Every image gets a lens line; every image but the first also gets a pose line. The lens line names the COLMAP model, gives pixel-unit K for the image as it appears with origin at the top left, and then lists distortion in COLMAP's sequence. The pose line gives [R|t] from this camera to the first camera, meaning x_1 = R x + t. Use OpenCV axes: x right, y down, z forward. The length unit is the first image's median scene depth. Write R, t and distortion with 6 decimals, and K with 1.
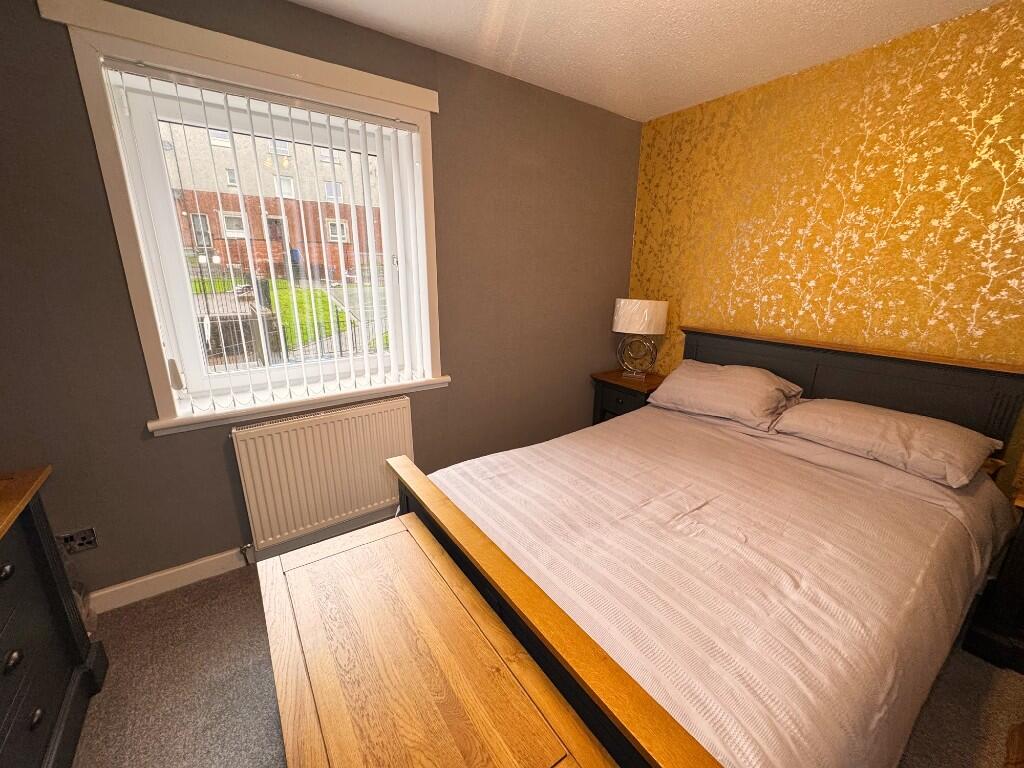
lens RADIAL K [[411.8, 0, 512.0], [0, 411.8, 384.0], [0, 0, 1]] dist [-0.000375, -0.000130]
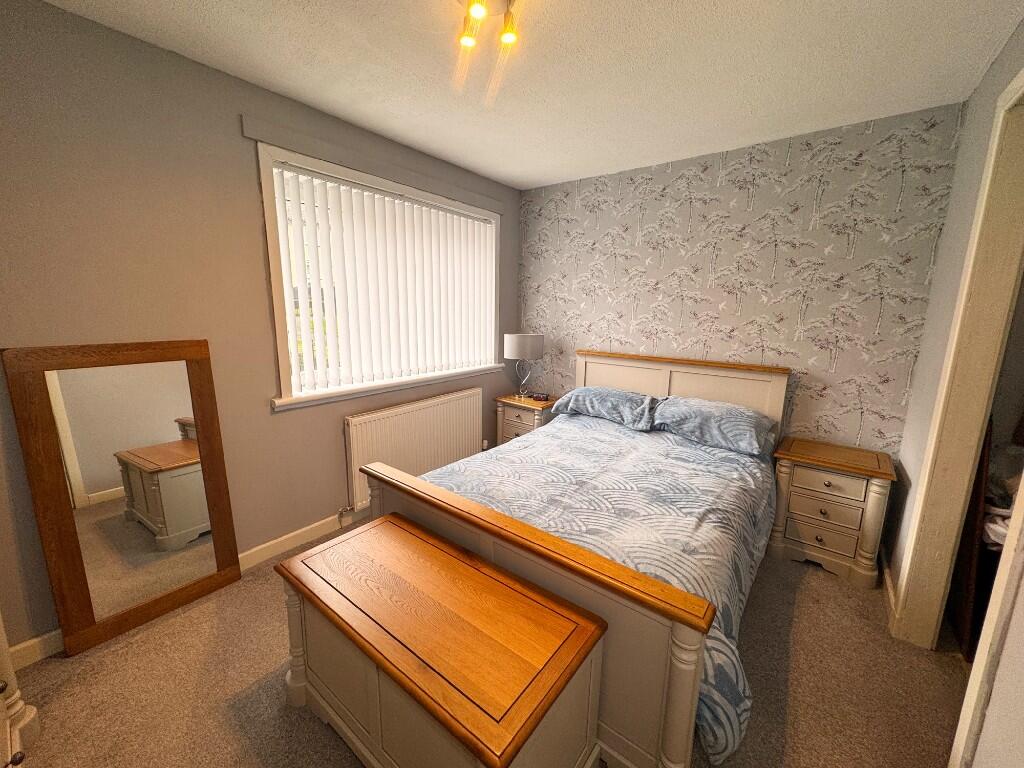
lens RADIAL K [[411.8, 0, 512.0], [0, 411.8, 384.0], [0, 0, 1]] dist [-0.000375, -0.000130]
pose [[0.953830, -0.044122, 0.297088, -0.385322], [0.071206, 0.994170, -0.080967, 0.152665], [-0.291784, 0.098383, 0.951411, -0.416928]]
